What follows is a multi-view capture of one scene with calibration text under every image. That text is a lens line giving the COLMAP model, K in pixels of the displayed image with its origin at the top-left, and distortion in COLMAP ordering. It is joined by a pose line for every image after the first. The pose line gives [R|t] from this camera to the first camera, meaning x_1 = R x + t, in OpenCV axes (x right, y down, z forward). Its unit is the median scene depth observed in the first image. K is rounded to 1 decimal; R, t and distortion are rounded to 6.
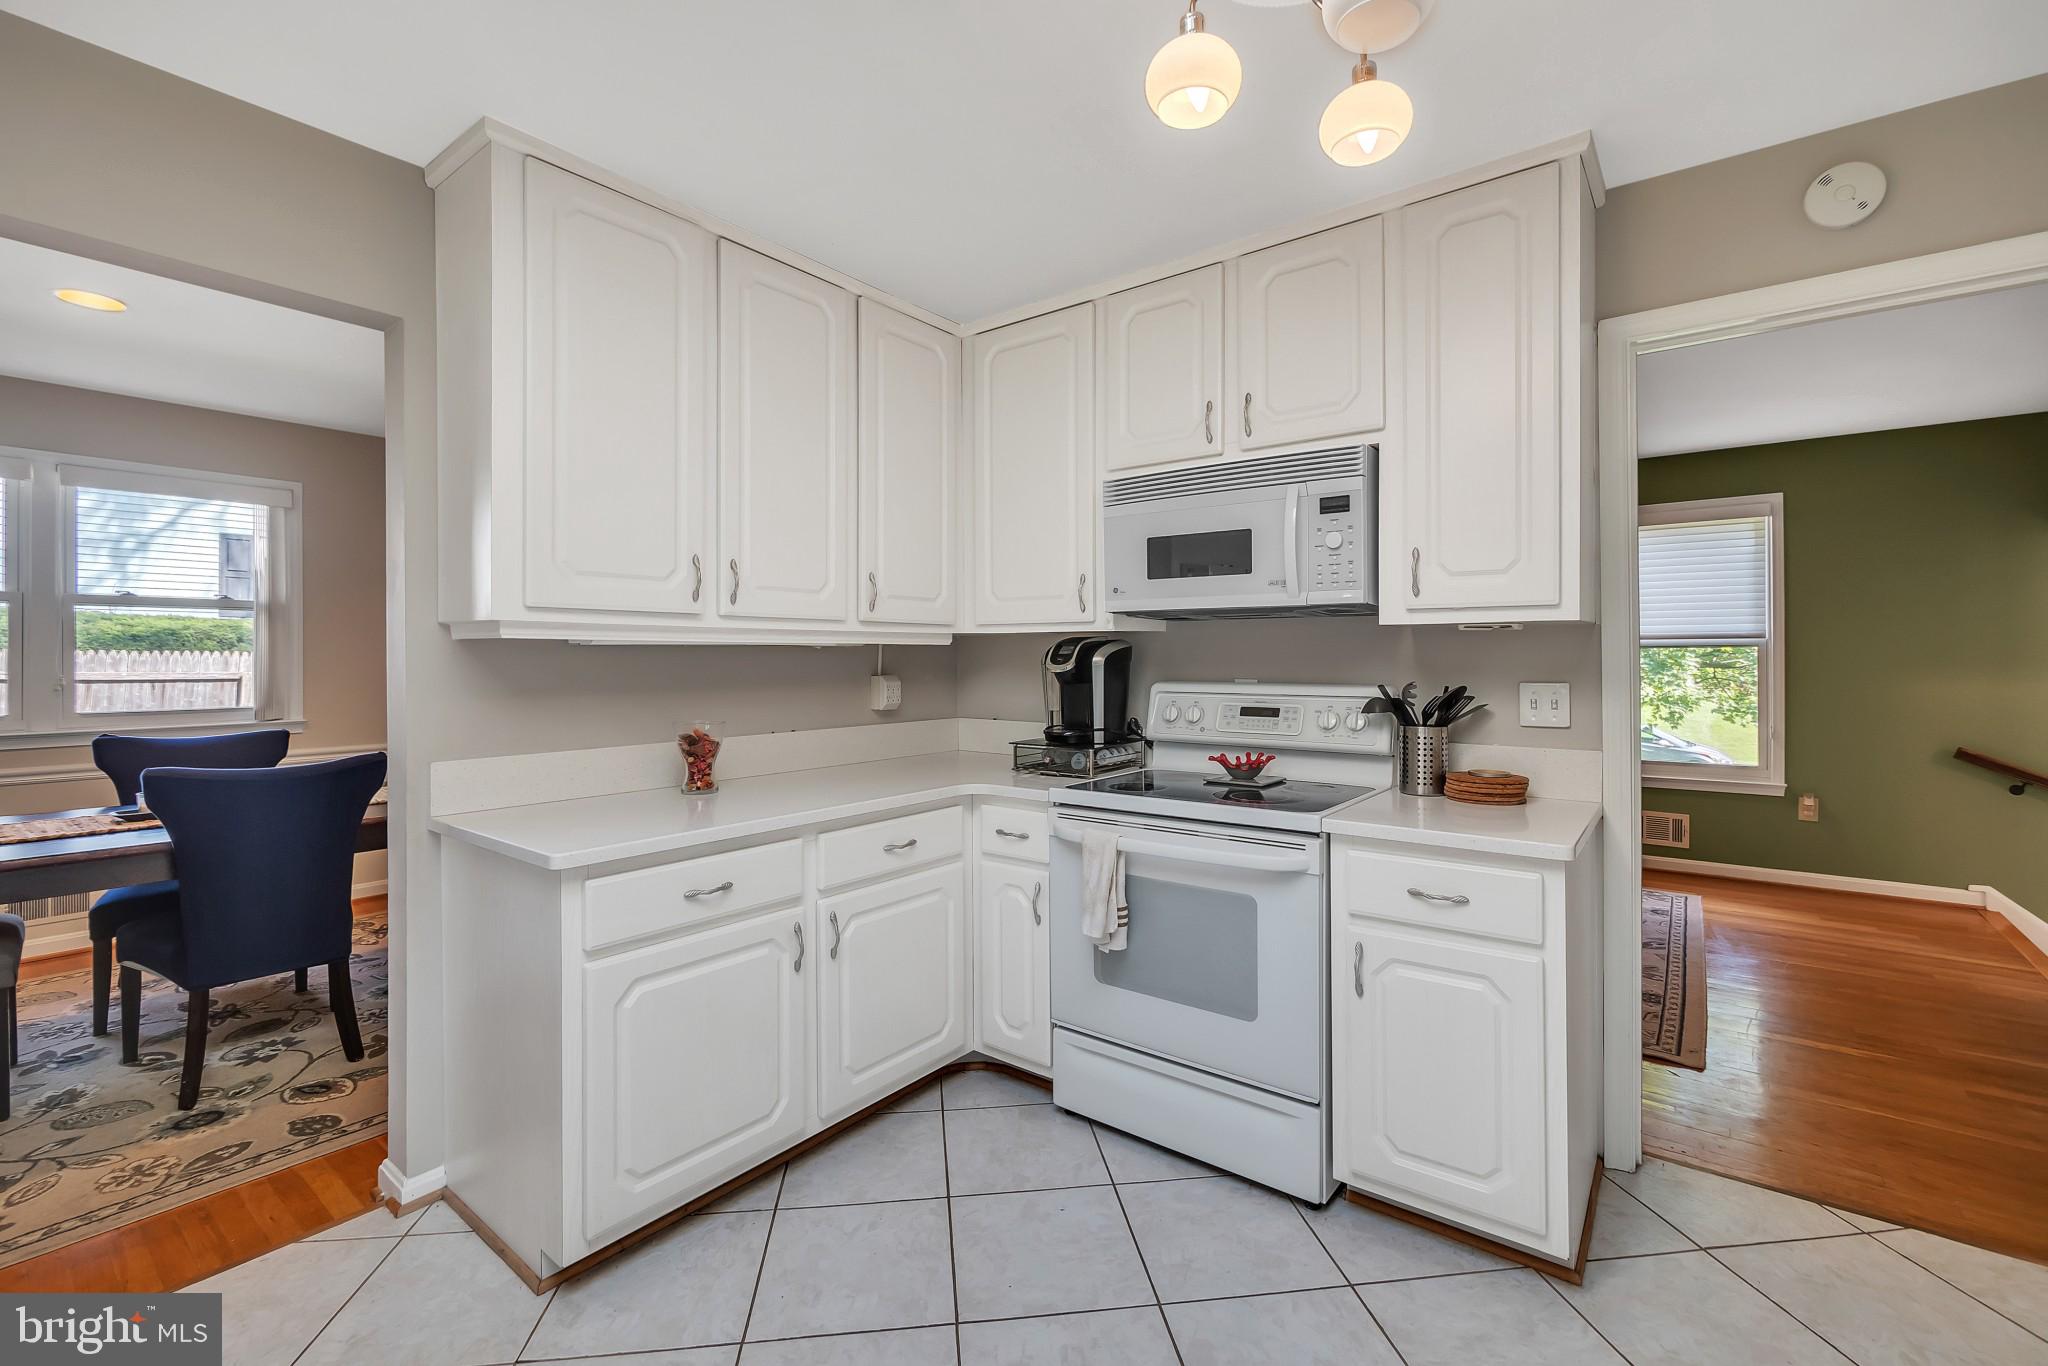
lens RADIAL K [[880.7, 0, 1045.1], [0, 880.7, 668.5], [0, 0, 1]] dist [-0.003168, -0.000607]
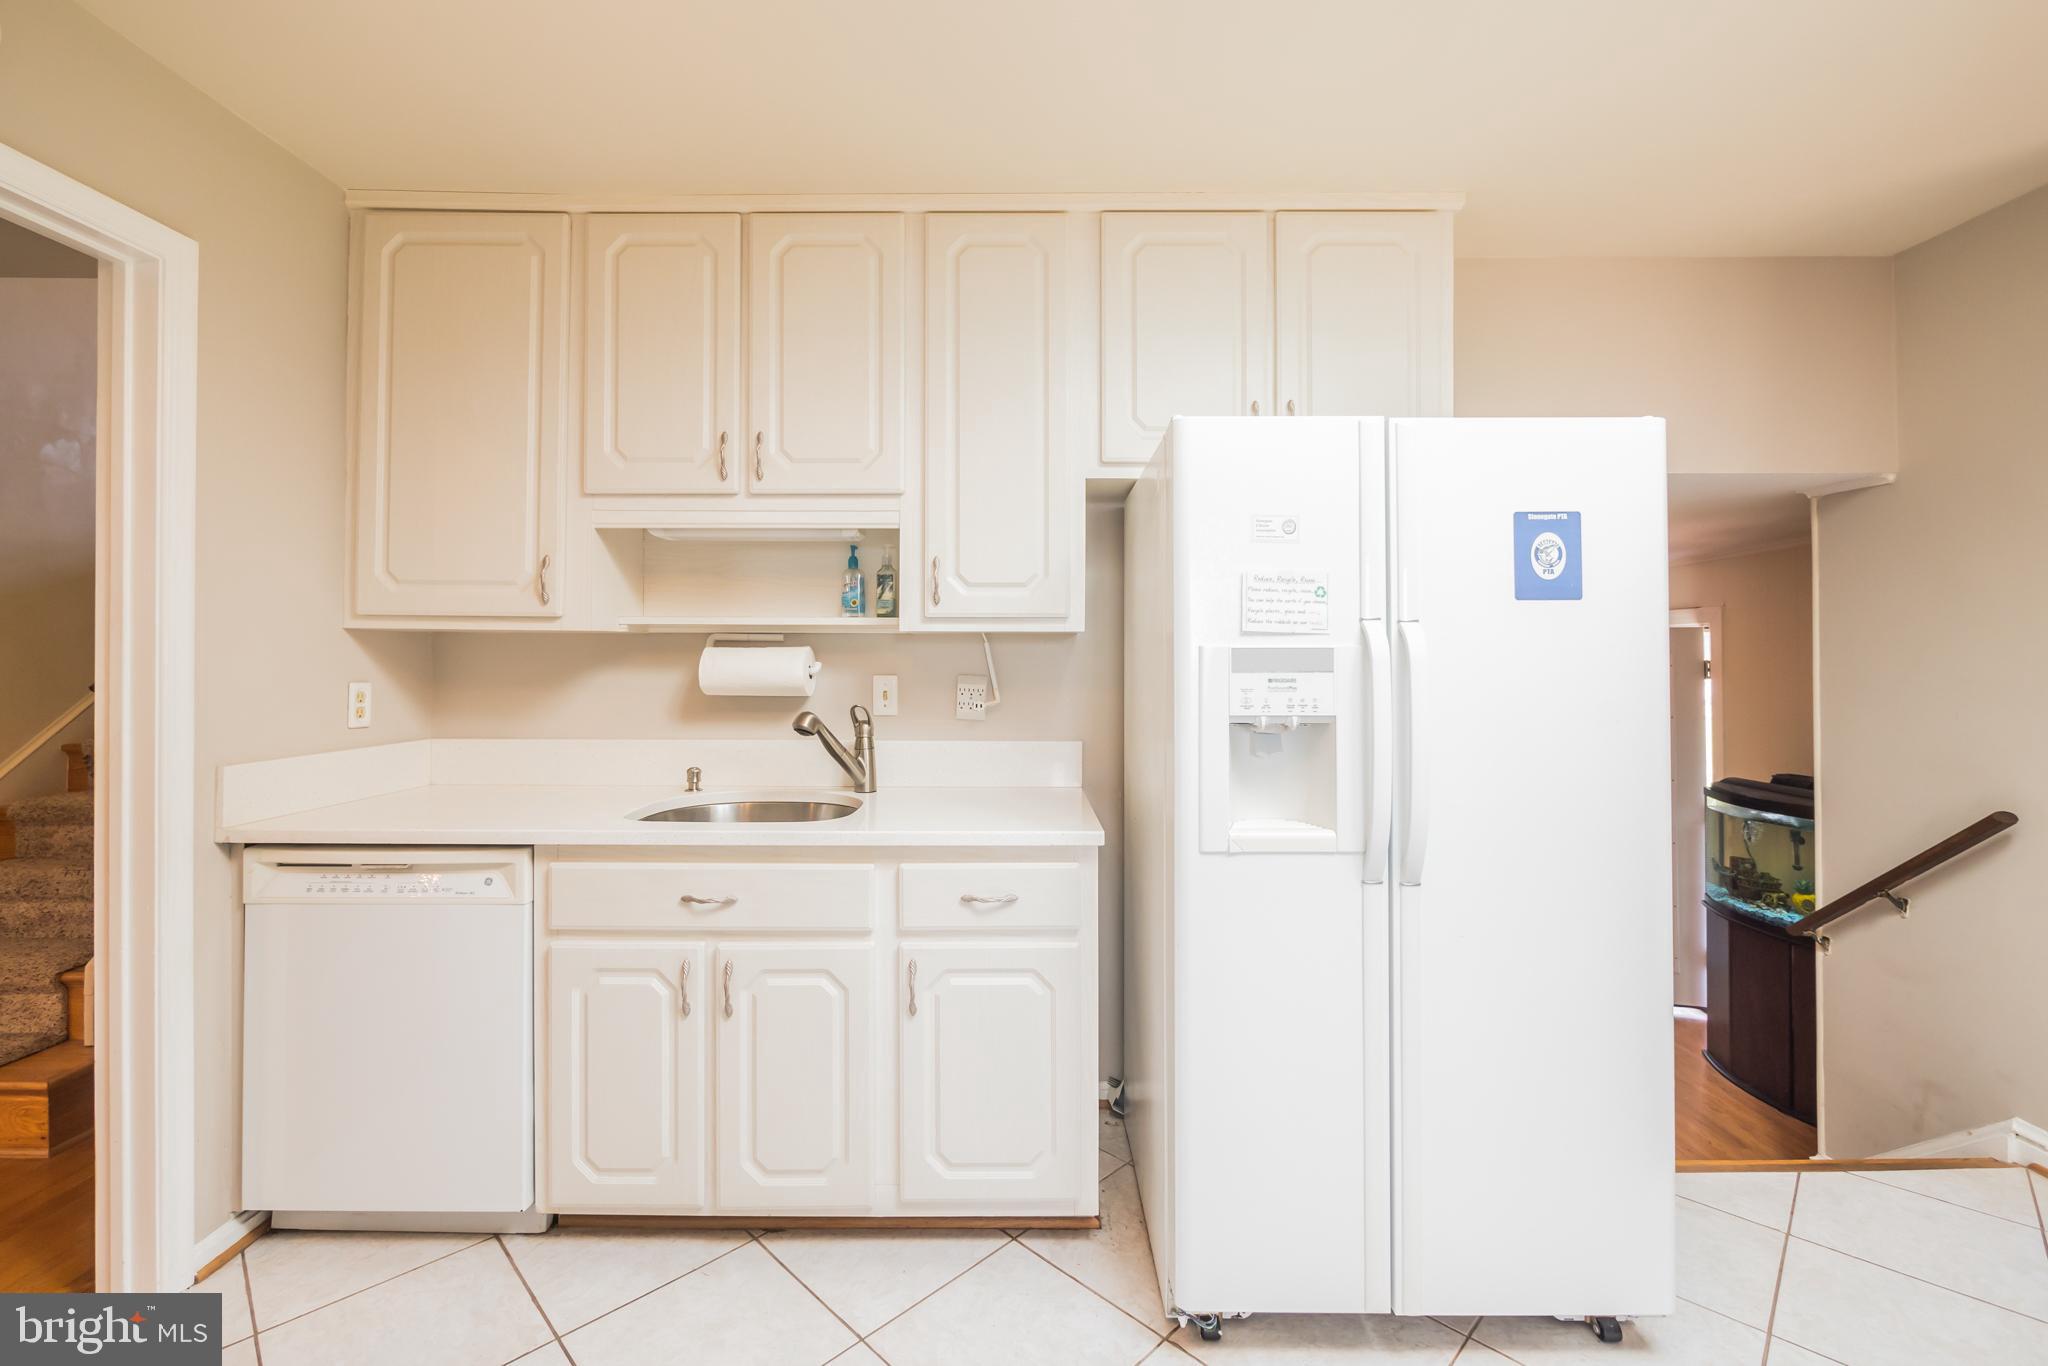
lens RADIAL K [[919.0, 0, 1014.5], [0, 919.0, 664.4], [0, 0, 1]] dist [0.001932, -0.000096]
pose [[0.794846, 0.006852, 0.606772, -0.152783], [0.000657, 0.999926, -0.012153, 0.000207], [-0.606810, 0.010059, 0.794783, 0.117835]]
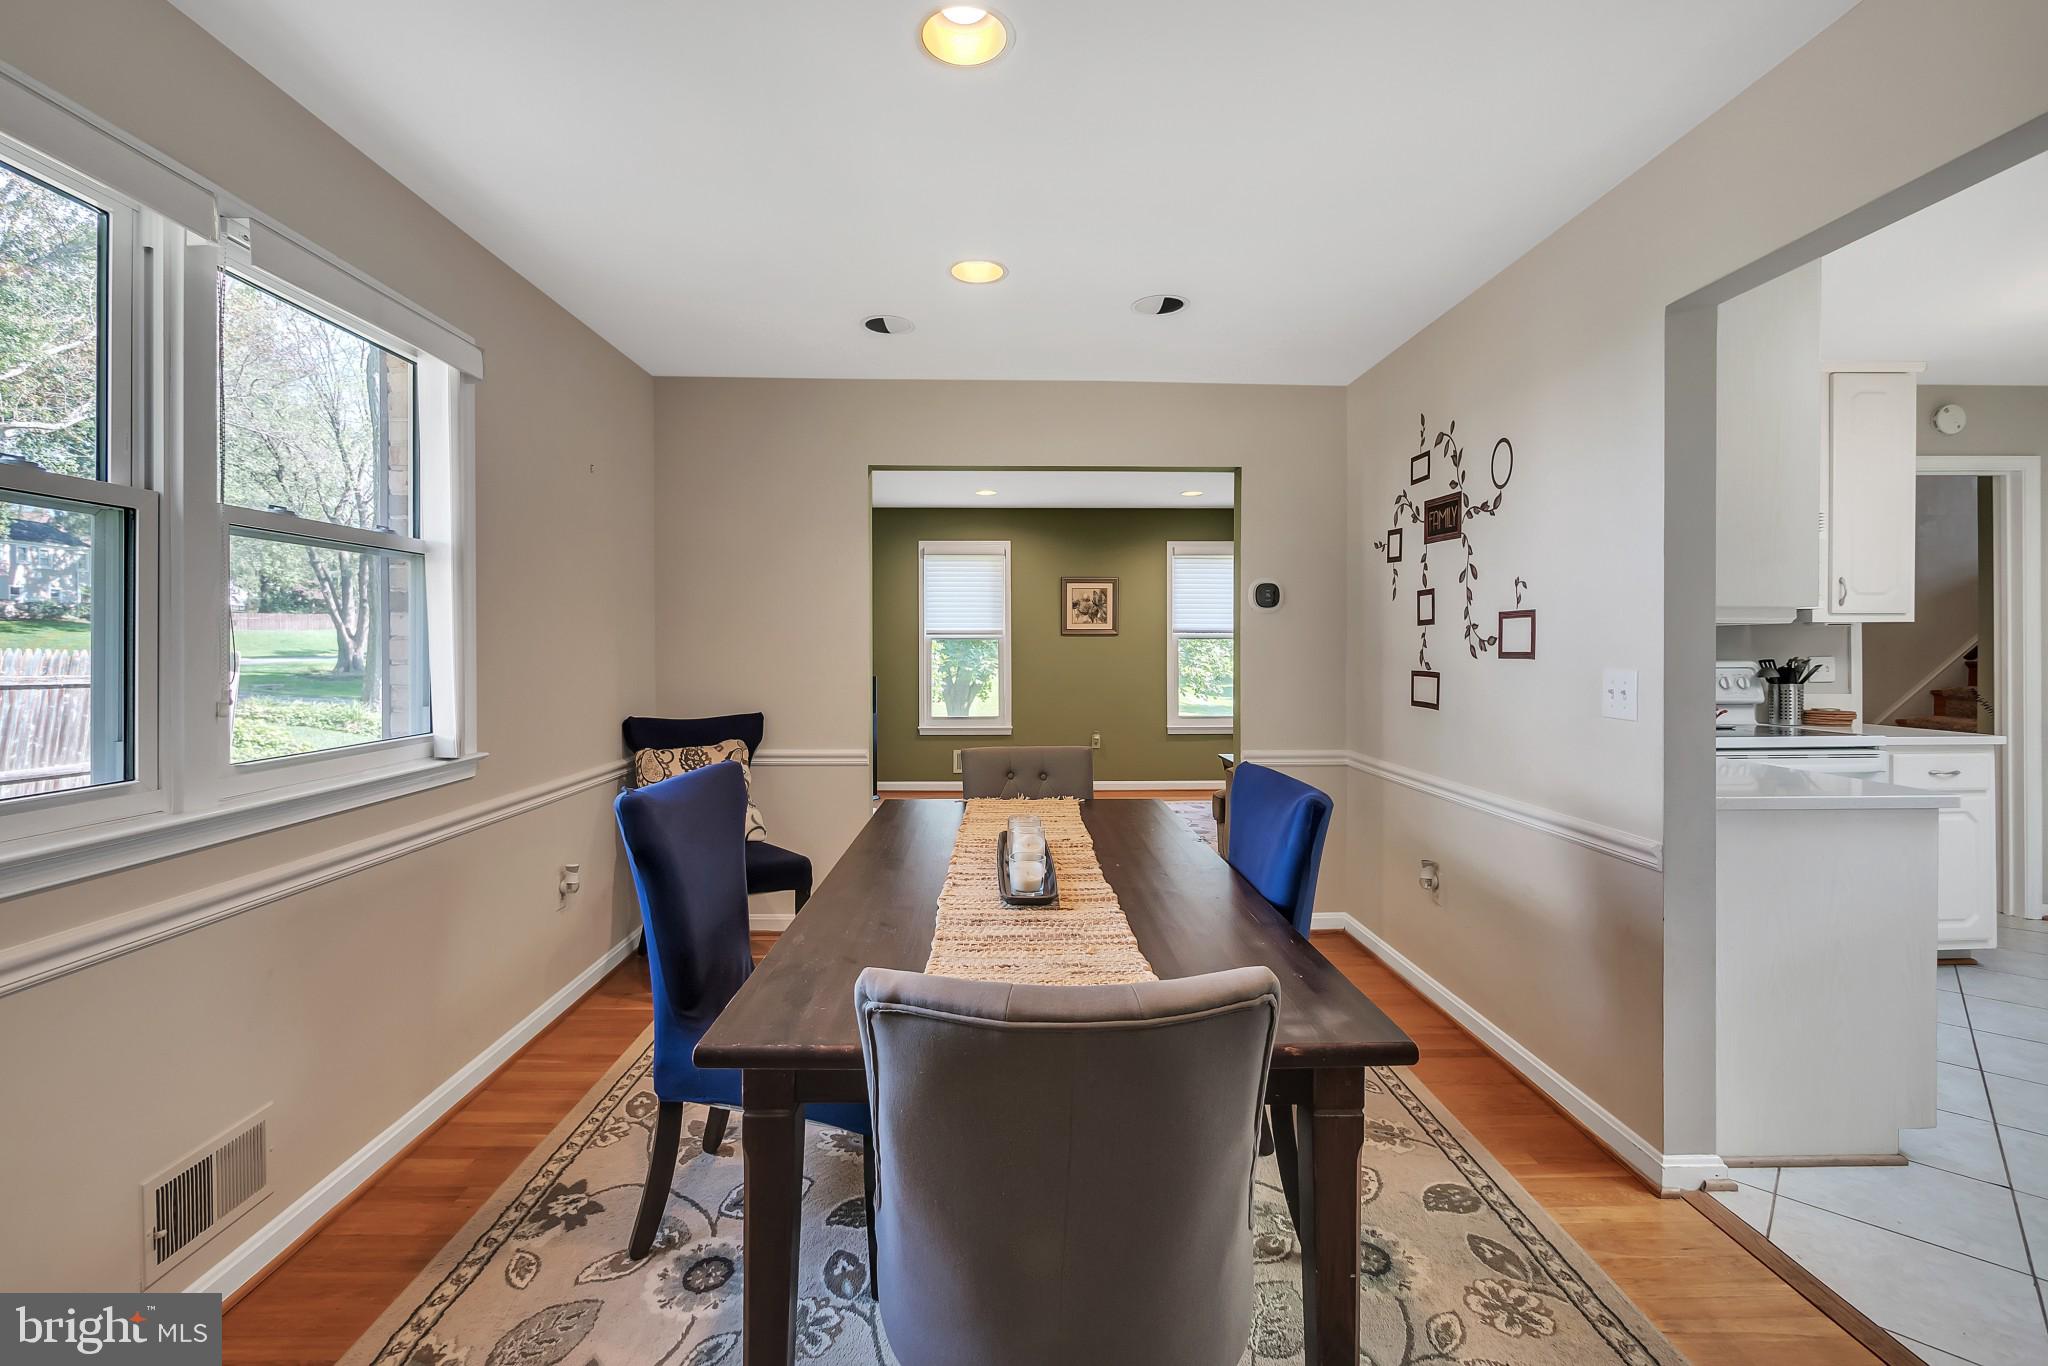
lens RADIAL K [[880.7, 0, 1027.5], [0, 880.7, 662.8], [0, 0, 1]] dist [-0.003168, -0.000607]
pose [[0.779806, -0.011770, 0.625911, -1.849090], [0.012350, 0.999918, 0.003418, 0.002900], [-0.625900, 0.005064, 0.779887, 0.663918]]
